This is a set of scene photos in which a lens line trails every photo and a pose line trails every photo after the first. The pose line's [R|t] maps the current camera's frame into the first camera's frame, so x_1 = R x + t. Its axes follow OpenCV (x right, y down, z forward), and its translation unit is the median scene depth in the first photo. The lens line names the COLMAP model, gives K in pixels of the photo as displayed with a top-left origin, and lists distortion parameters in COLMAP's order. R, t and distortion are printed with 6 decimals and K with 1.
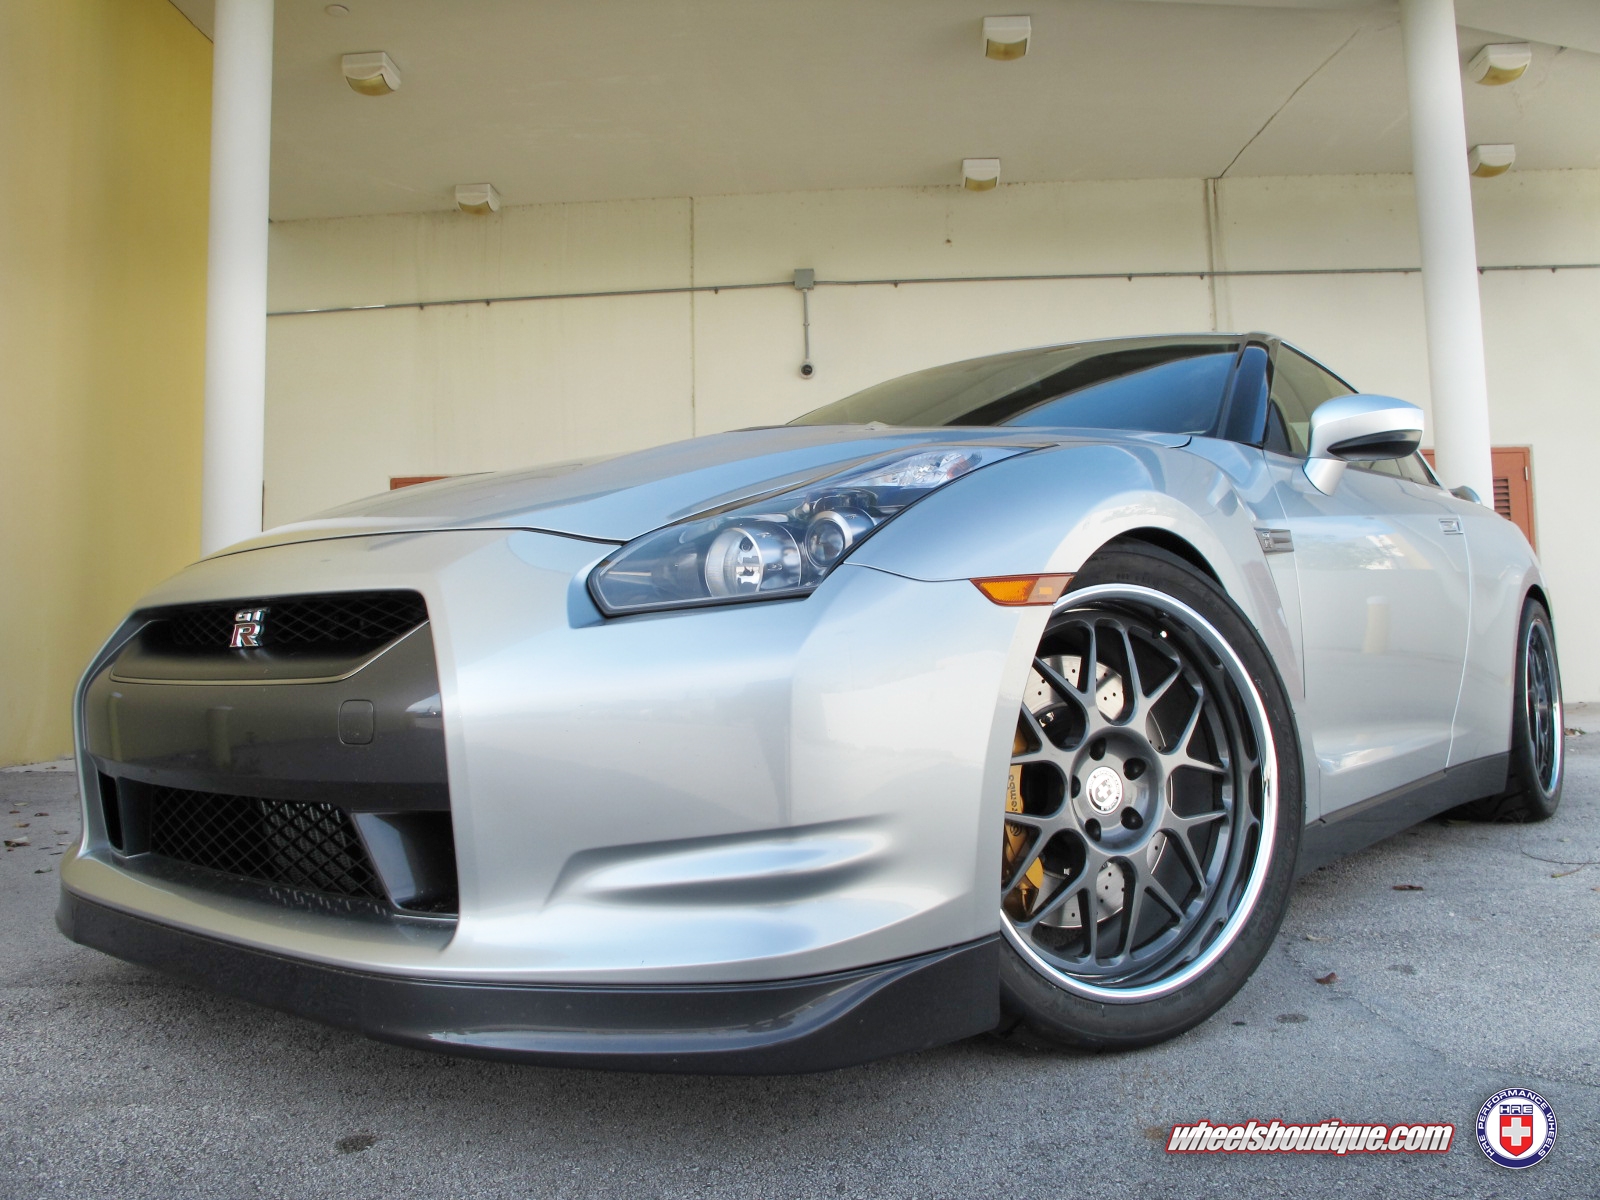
lens RADIAL K [[1343.7, 0, 800.1], [0, 1343.7, 599.3], [0, 0, 1]] dist [-0.144514, 0.098596]
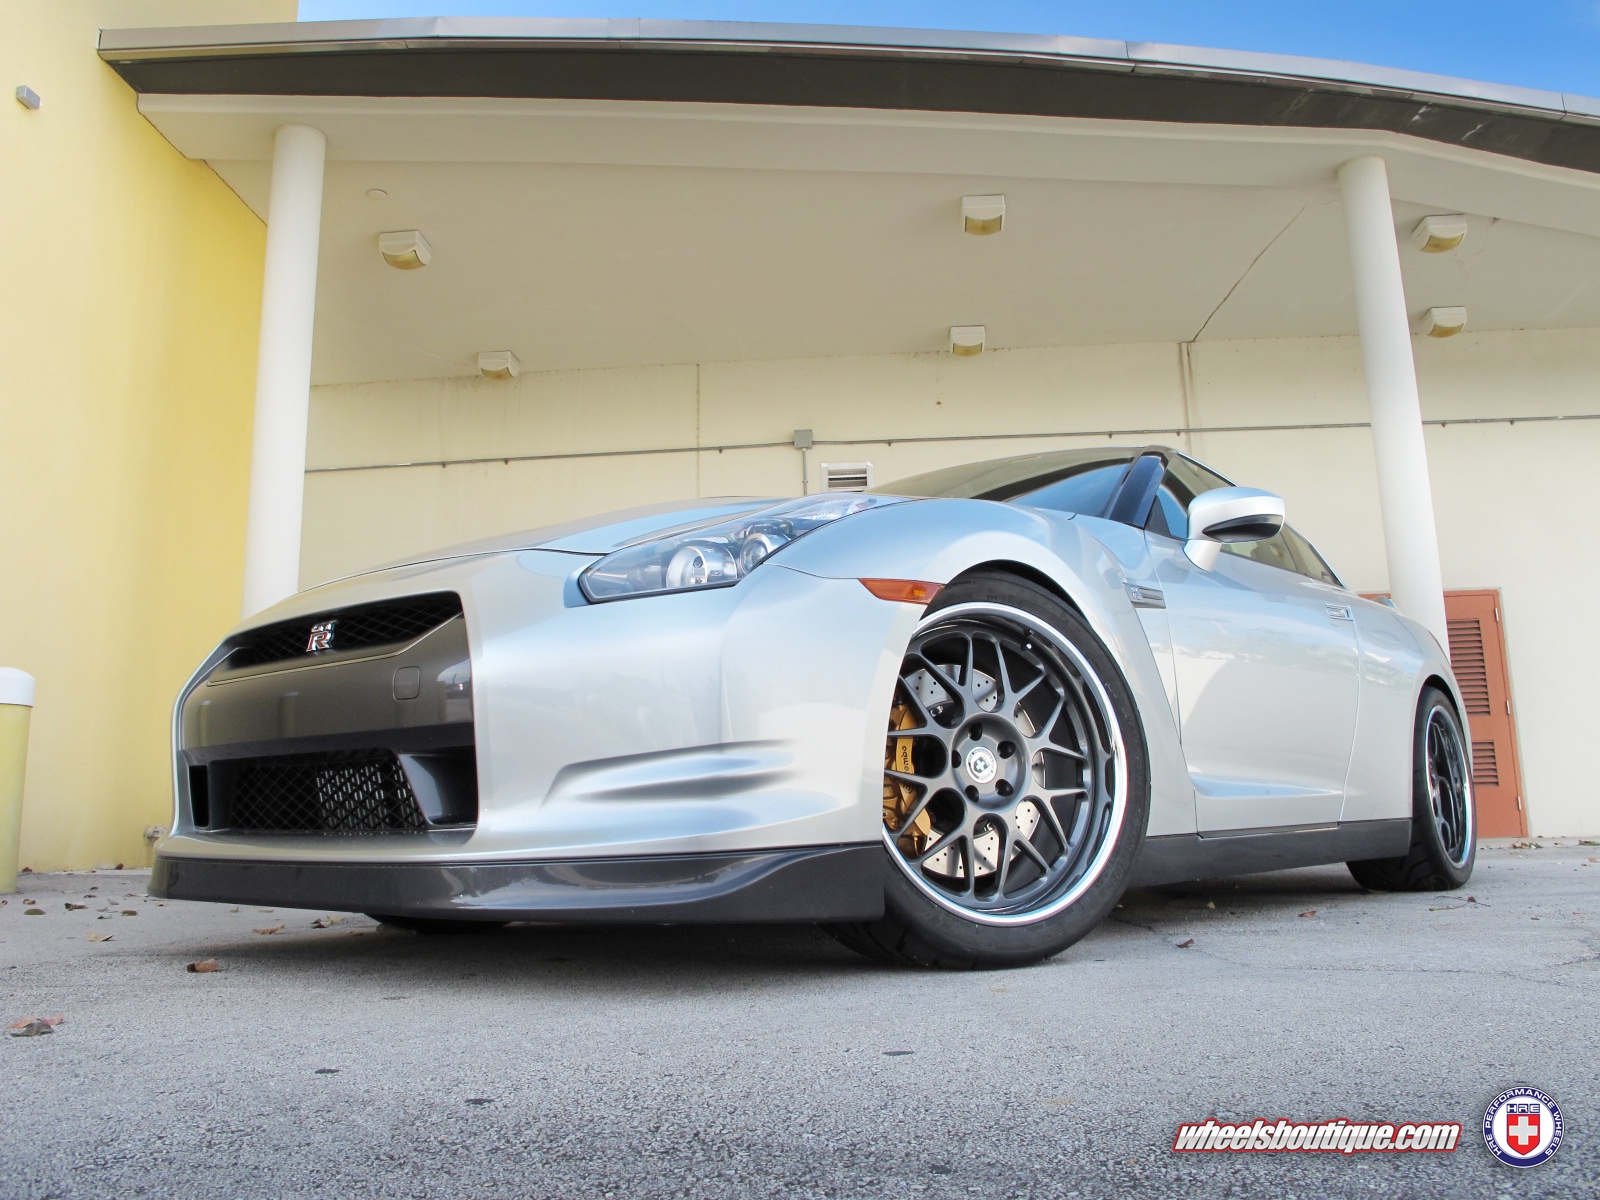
lens RADIAL K [[1343.7, 0, 785.6], [0, 1343.7, 603.3], [0, 0, 1]] dist [-0.144514, 0.098596]
pose [[0.999794, -0.001816, -0.020210, 0.030383], [-0.000718, 0.992196, -0.124687, 0.067936], [0.020279, 0.124676, 0.991990, -0.132869]]
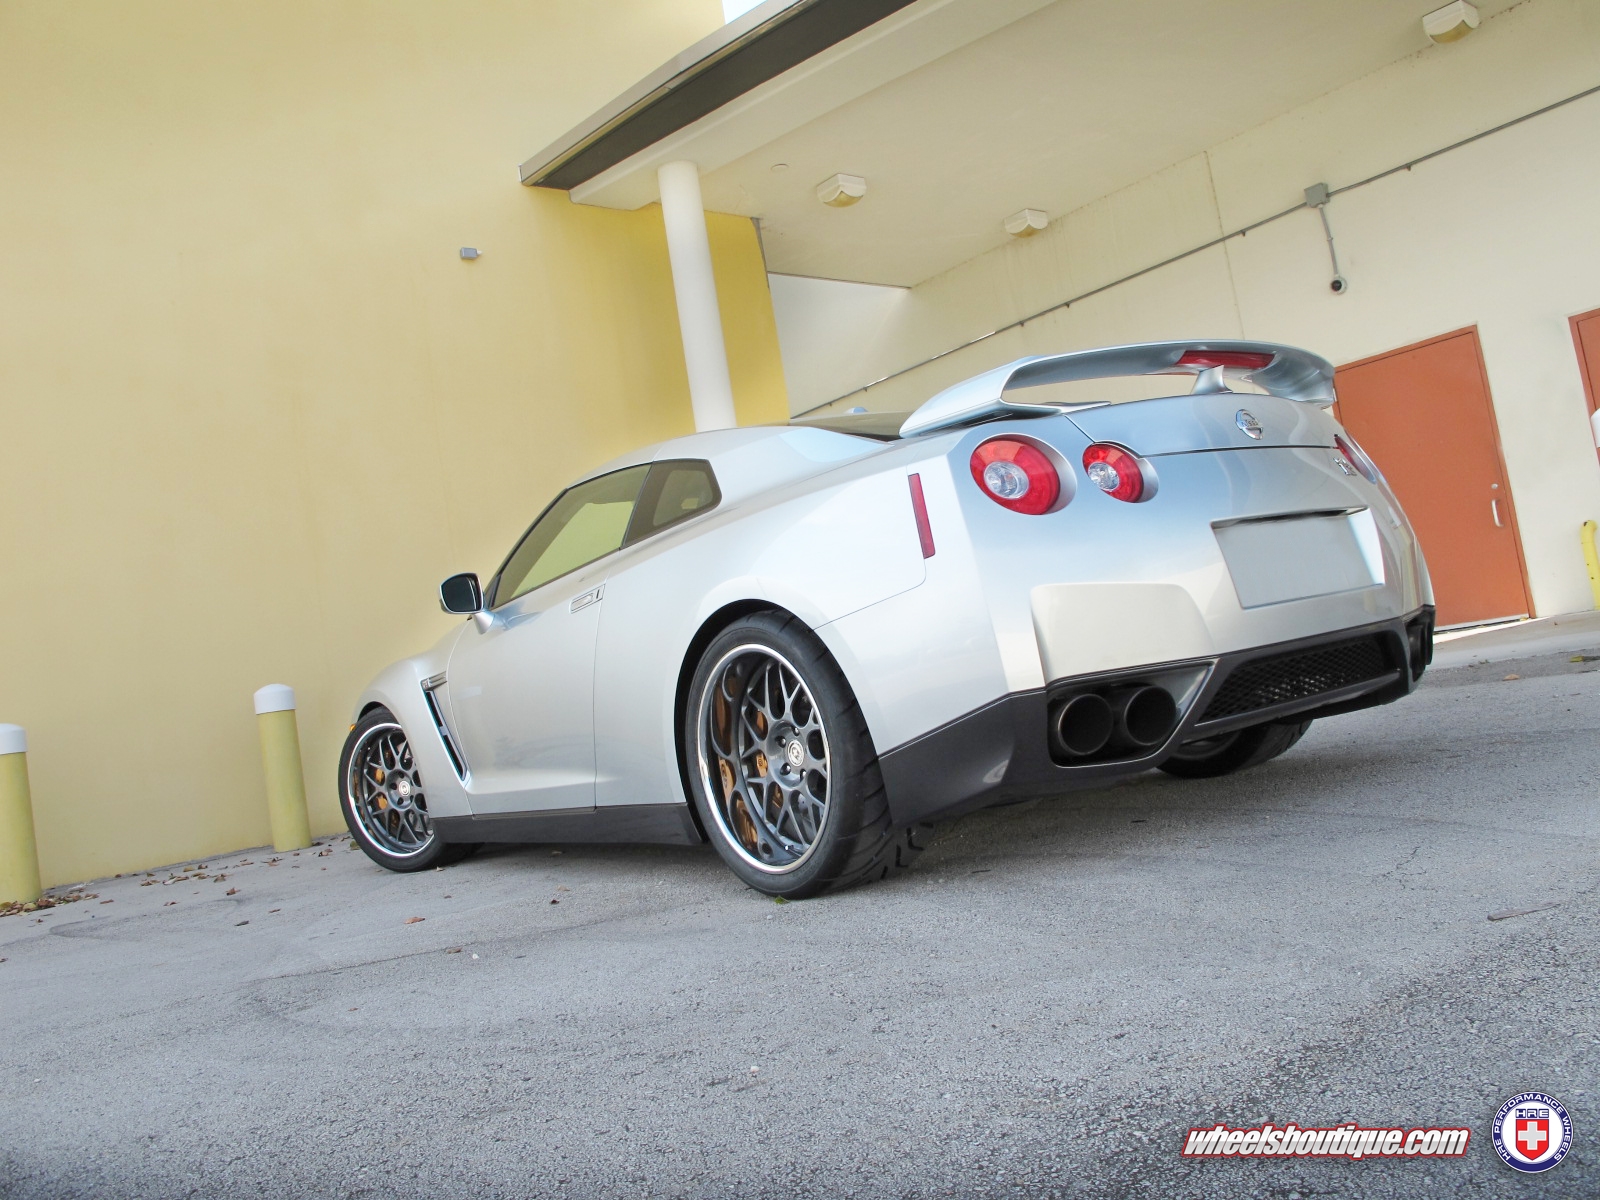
lens RADIAL K [[1343.7, 0, 785.3], [0, 1343.7, 590.5], [0, 0, 1]] dist [-0.144514, 0.098596]
pose [[0.678573, -0.145819, -0.719914, 1.121765], [0.182045, 0.982906, -0.027498, 0.004748], [0.711617, -0.112397, 0.693518, 0.062363]]
